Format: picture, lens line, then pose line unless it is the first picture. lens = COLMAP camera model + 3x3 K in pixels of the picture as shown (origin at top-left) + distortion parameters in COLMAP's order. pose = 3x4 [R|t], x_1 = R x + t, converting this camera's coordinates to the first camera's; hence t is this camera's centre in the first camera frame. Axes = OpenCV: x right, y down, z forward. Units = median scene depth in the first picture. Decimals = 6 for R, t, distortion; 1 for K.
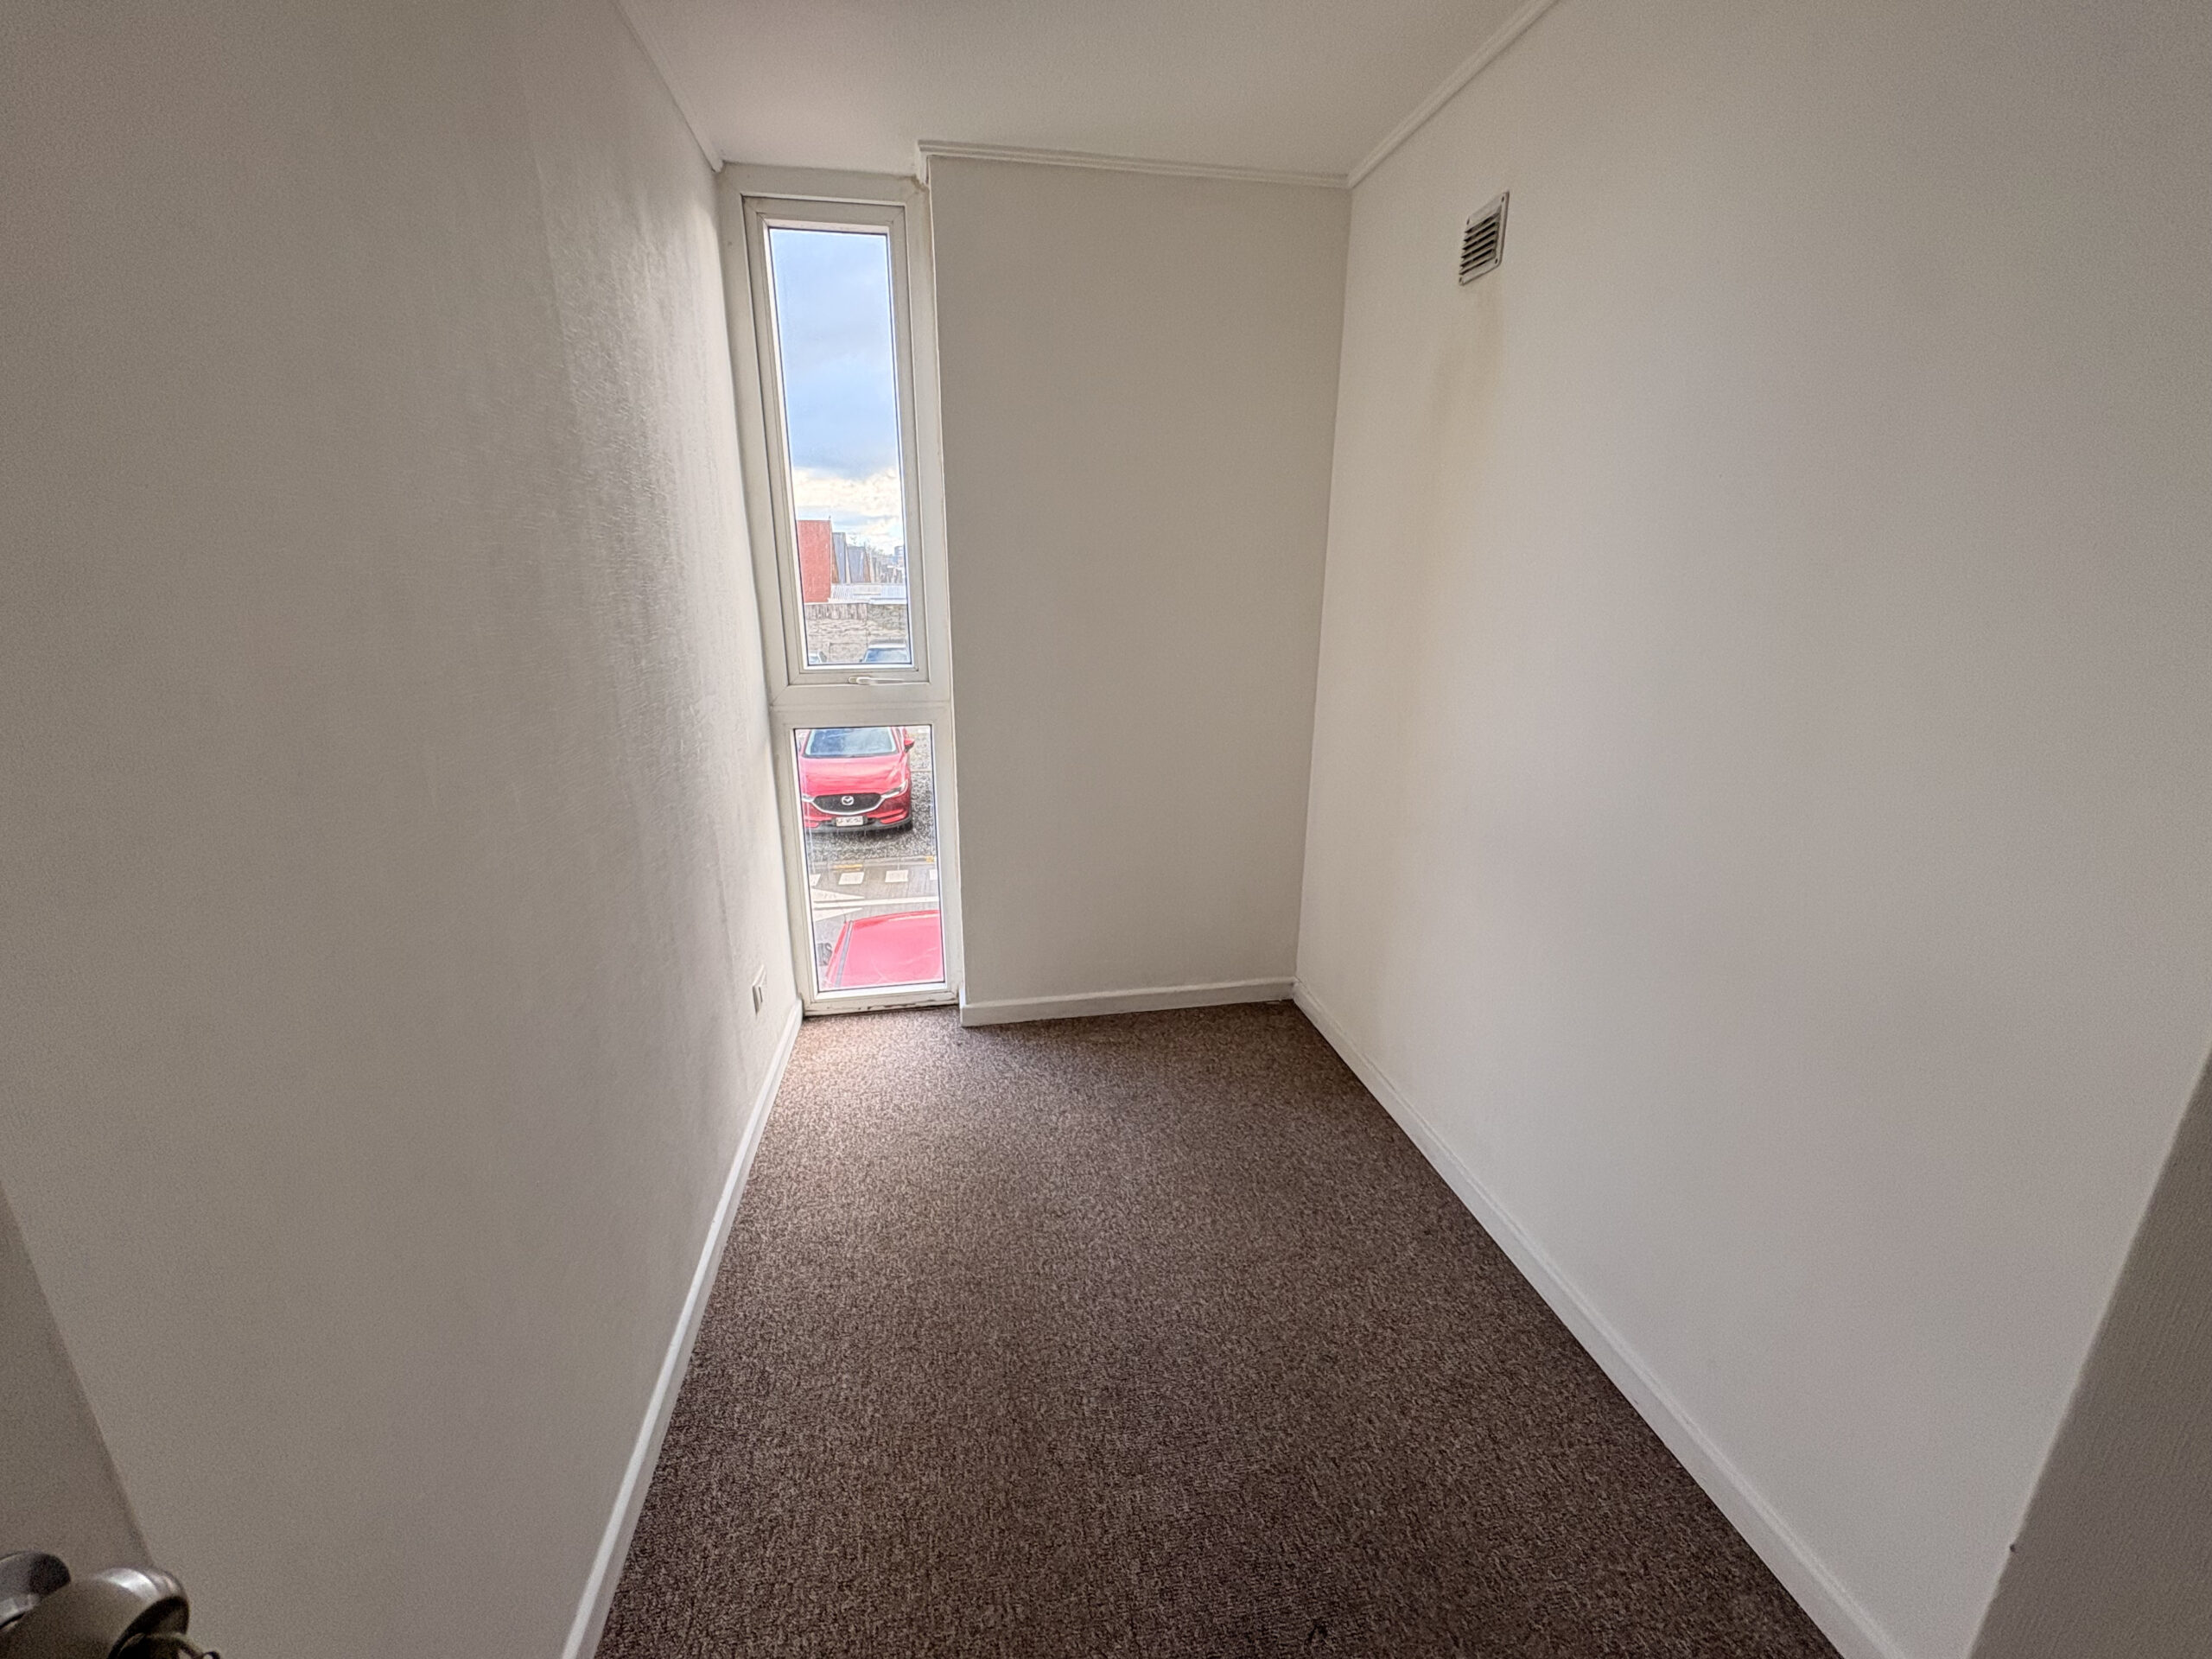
lens RADIAL K [[879.1, 0, 1101.8], [0, 879.1, 826.7], [0, 0, 1]] dist [-0.000487, 0.000376]
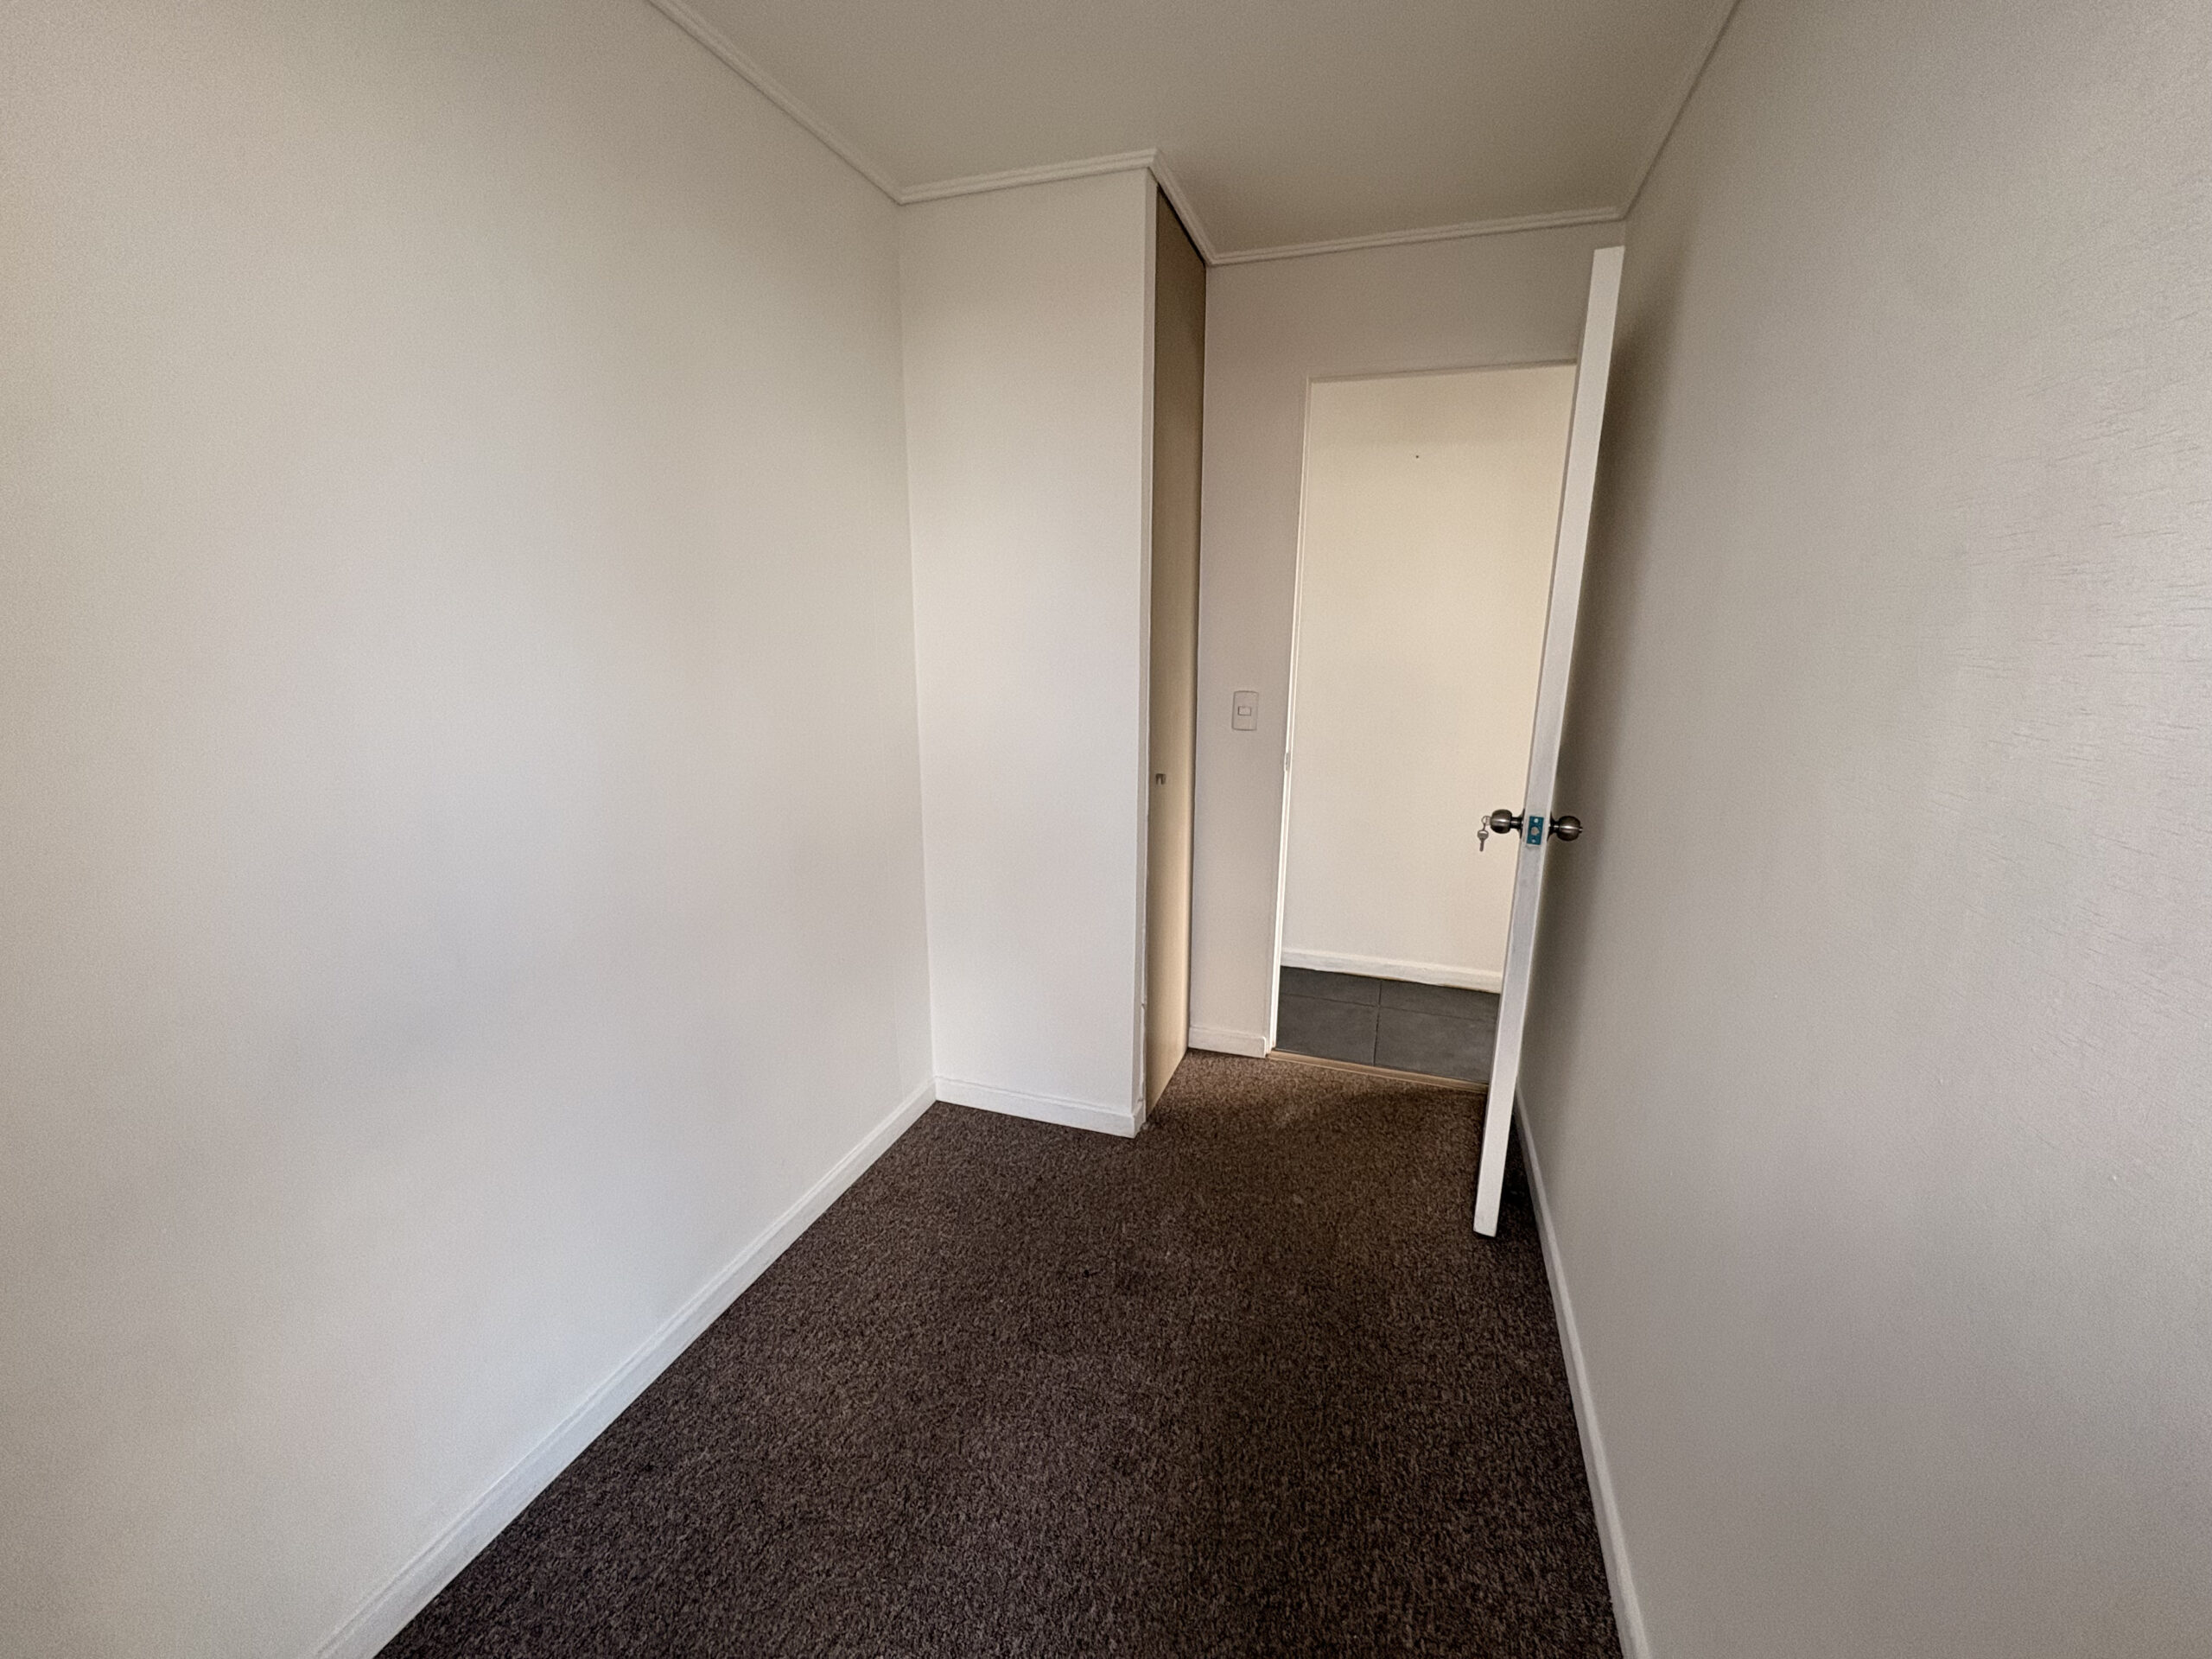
lens RADIAL K [[879.1, 0, 1111.8], [0, 879.1, 829.3], [0, 0, 1]] dist [-0.000487, 0.000376]
pose [[-0.877830, -0.119916, 0.463719, -0.363254], [0.119658, 0.882550, 0.454740, -0.440352], [-0.463785, 0.454672, -0.760379, 1.504720]]
